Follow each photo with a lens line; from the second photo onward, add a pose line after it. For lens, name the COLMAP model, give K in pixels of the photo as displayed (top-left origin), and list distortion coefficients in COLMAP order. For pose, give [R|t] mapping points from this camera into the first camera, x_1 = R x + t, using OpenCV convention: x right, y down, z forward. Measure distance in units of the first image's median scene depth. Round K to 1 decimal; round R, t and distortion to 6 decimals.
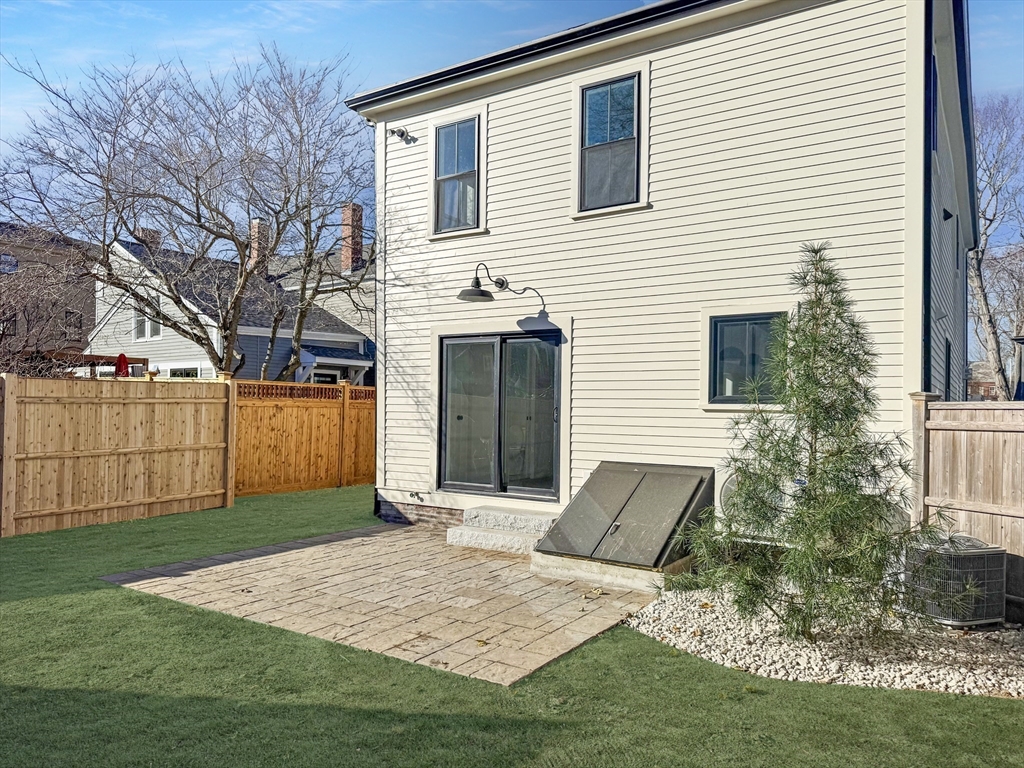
lens RADIAL K [[727.3, 0, 512.4], [0, 727.3, 388.9], [0, 0, 1]] dist [0.060270, -0.000113]
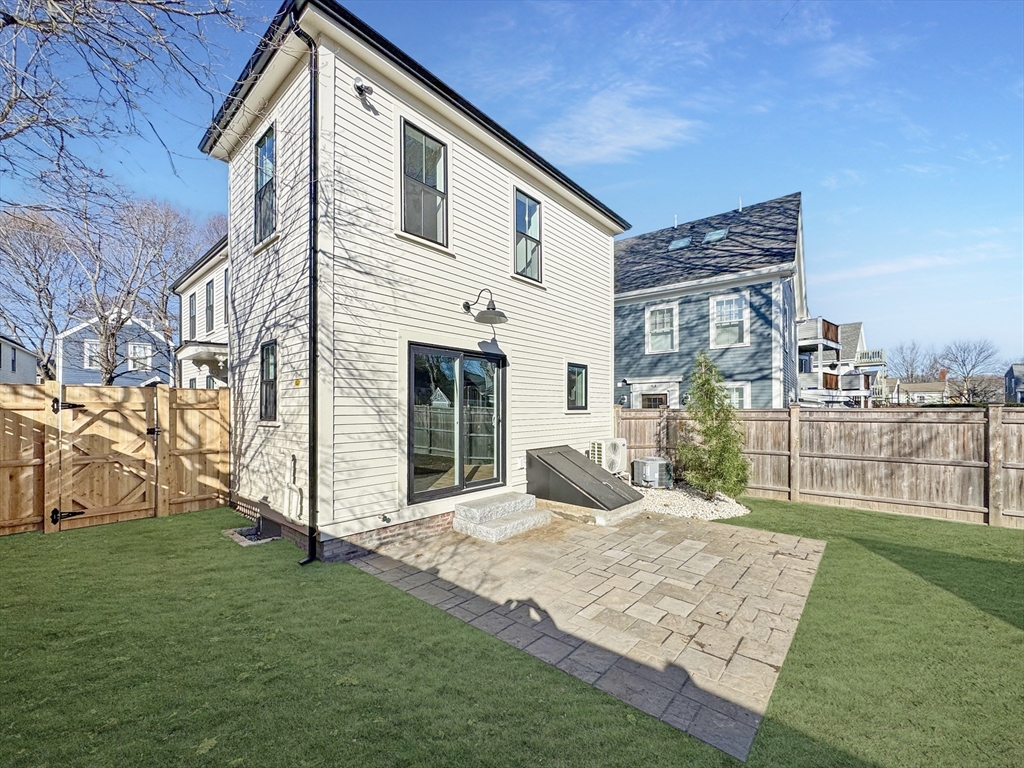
lens RADIAL K [[414.4, 0, 500.5], [0, 414.4, 405.3], [0, 0, 1]] dist [-0.015766, -0.000102]
pose [[0.157391, -0.001430, 0.987535, -0.608072], [-0.020371, 0.999781, 0.004694, 0.005084], [-0.987326, -0.020856, 0.157327, 0.789692]]
